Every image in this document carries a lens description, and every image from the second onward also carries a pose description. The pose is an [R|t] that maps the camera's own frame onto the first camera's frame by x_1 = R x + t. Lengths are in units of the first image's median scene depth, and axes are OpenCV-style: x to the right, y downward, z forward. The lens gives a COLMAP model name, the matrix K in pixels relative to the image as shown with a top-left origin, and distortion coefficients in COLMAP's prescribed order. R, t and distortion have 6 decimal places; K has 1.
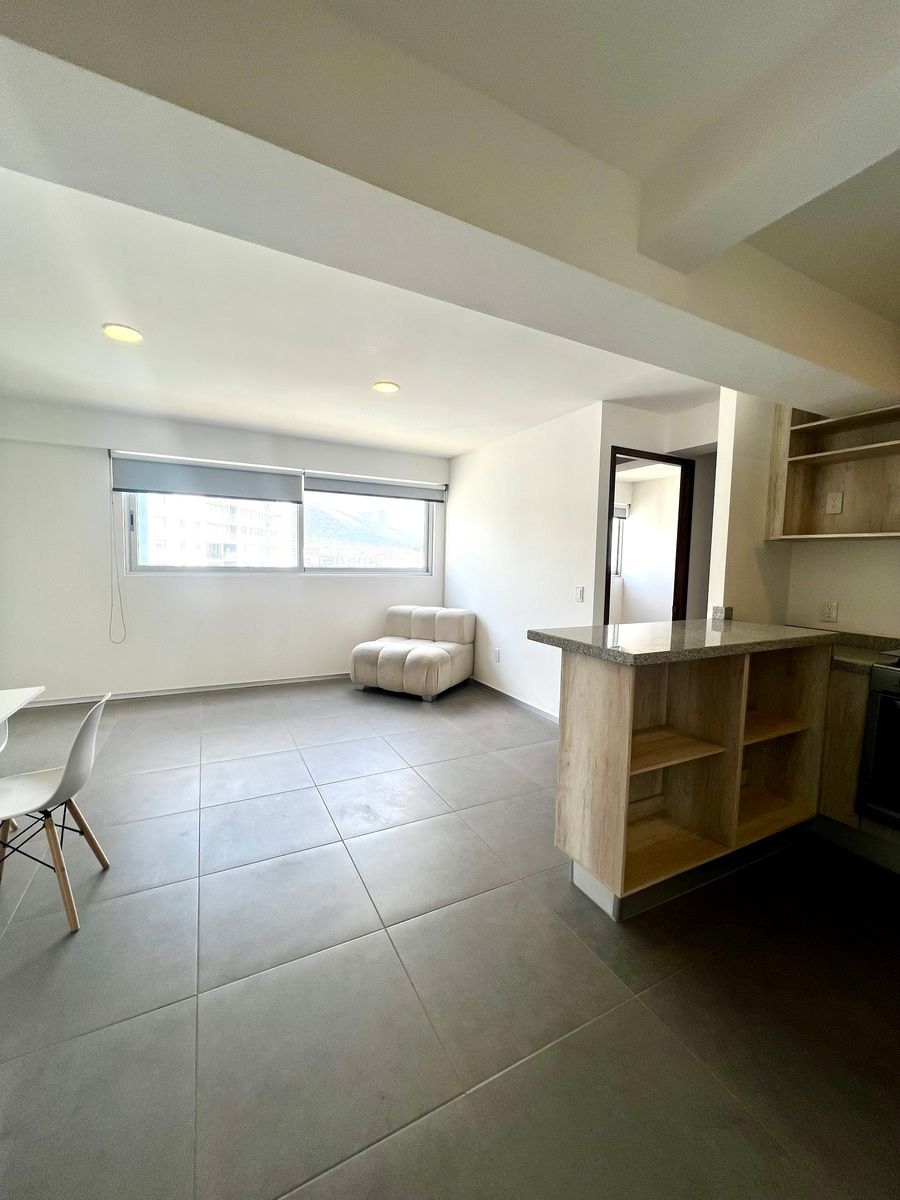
lens RADIAL K [[478.4, 0, 453.7], [0, 478.4, 598.2], [0, 0, 1]] dist [-0.000806, 0.000377]
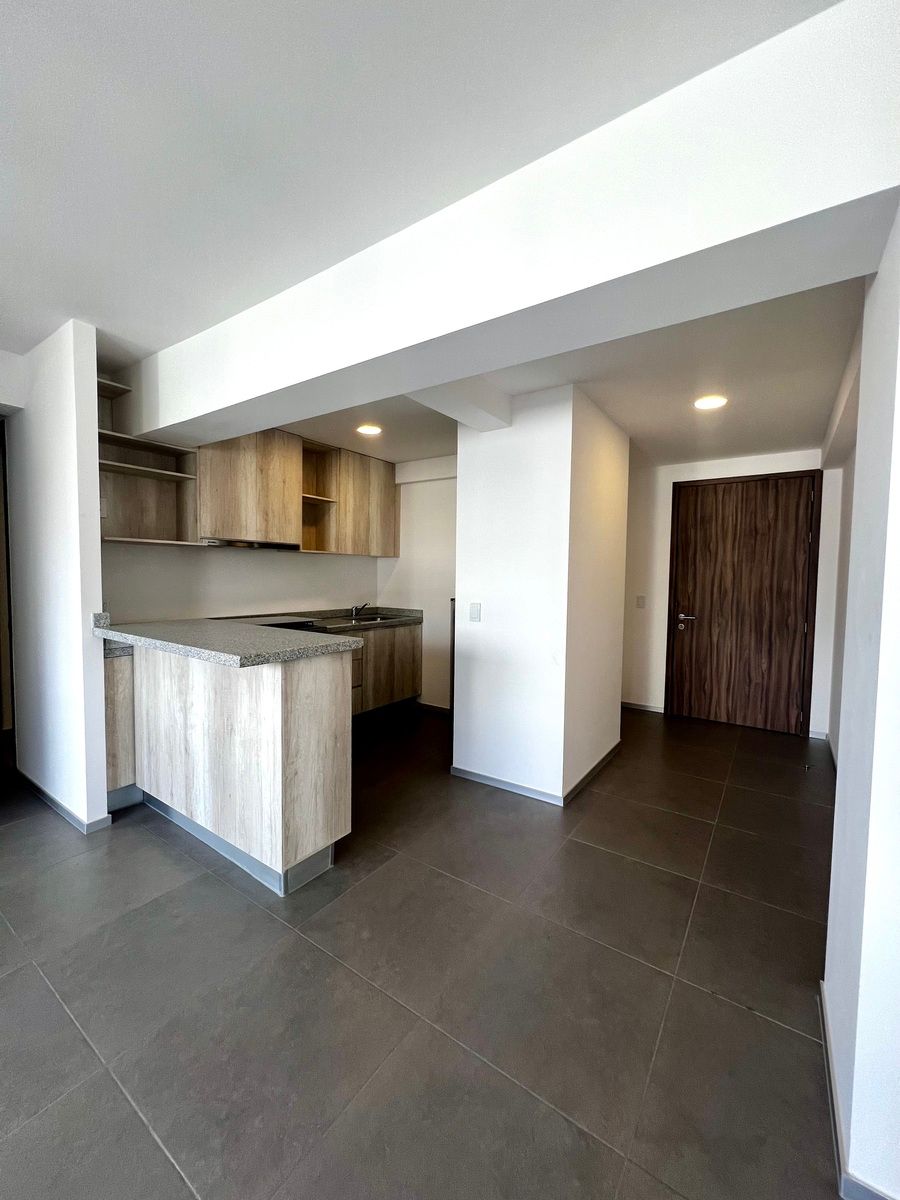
lens RADIAL K [[478.4, 0, 453.7], [0, 478.4, 598.2], [0, 0, 1]] dist [-0.000806, 0.000377]
pose [[-0.468621, -0.075647, 0.880154, -0.547379], [0.046763, 0.992806, 0.110227, -0.078351], [-0.882161, 0.092813, -0.461712, 0.818032]]
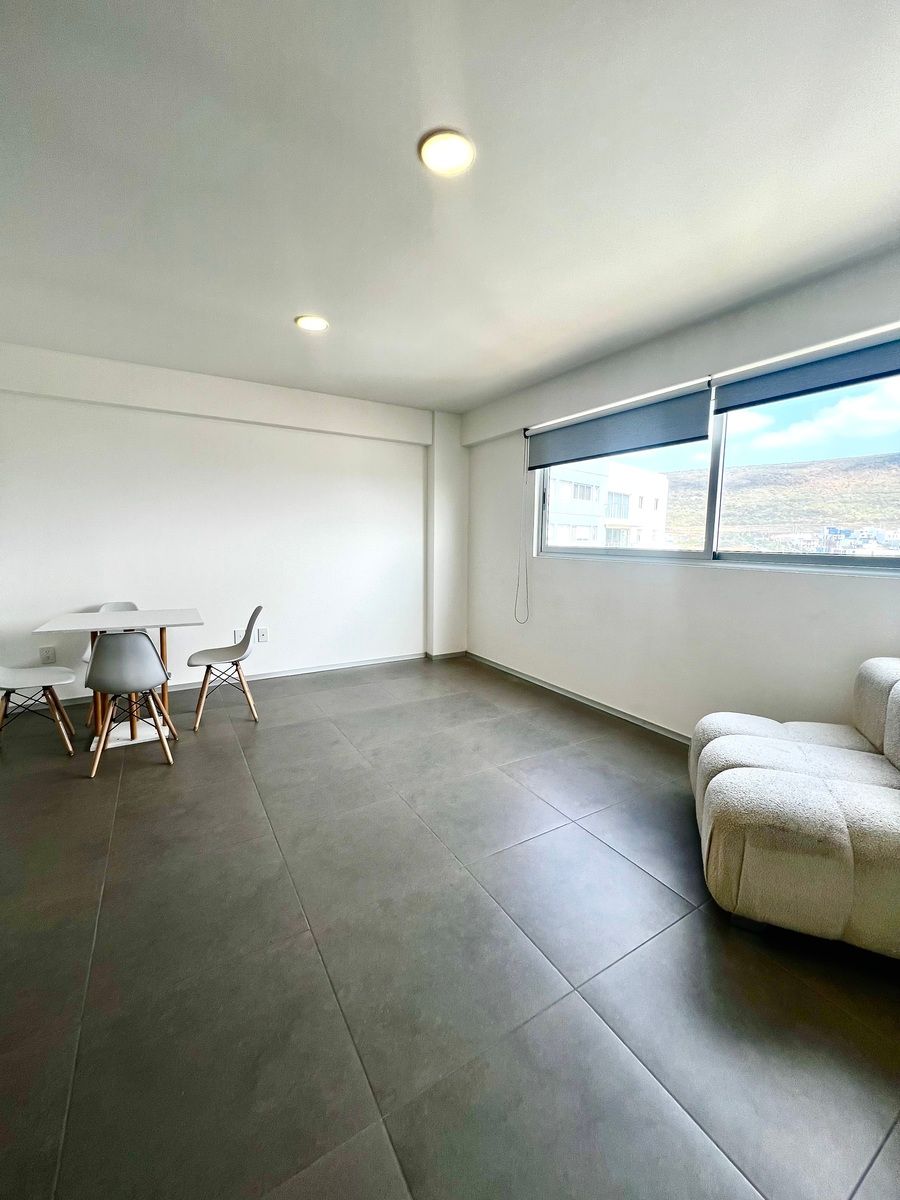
lens RADIAL K [[478.4, 0, 453.7], [0, 478.4, 598.2], [0, 0, 1]] dist [-0.000806, 0.000377]
pose [[0.067121, 0.107466, -0.991940, 0.451772], [-0.088769, 0.990883, 0.101345, -0.076075], [0.993788, 0.081251, 0.076048, 1.243618]]
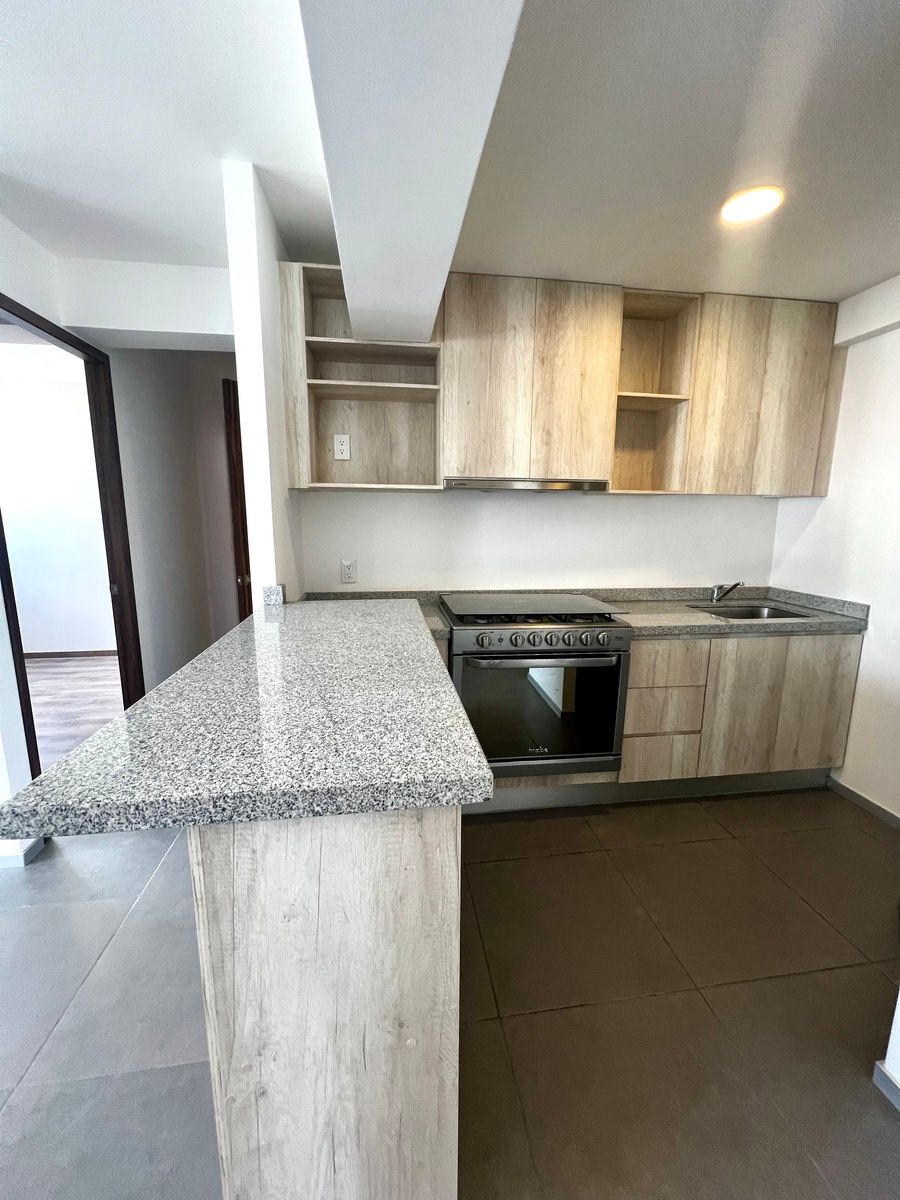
lens RADIAL K [[478.4, 0, 453.7], [0, 478.4, 598.2], [0, 0, 1]] dist [-0.000806, 0.000377]
pose [[0.328880, -0.180561, 0.926950, 0.011062], [0.077050, 0.983410, 0.164221, -0.057094], [-0.941223, 0.017412, 0.337336, 0.524924]]
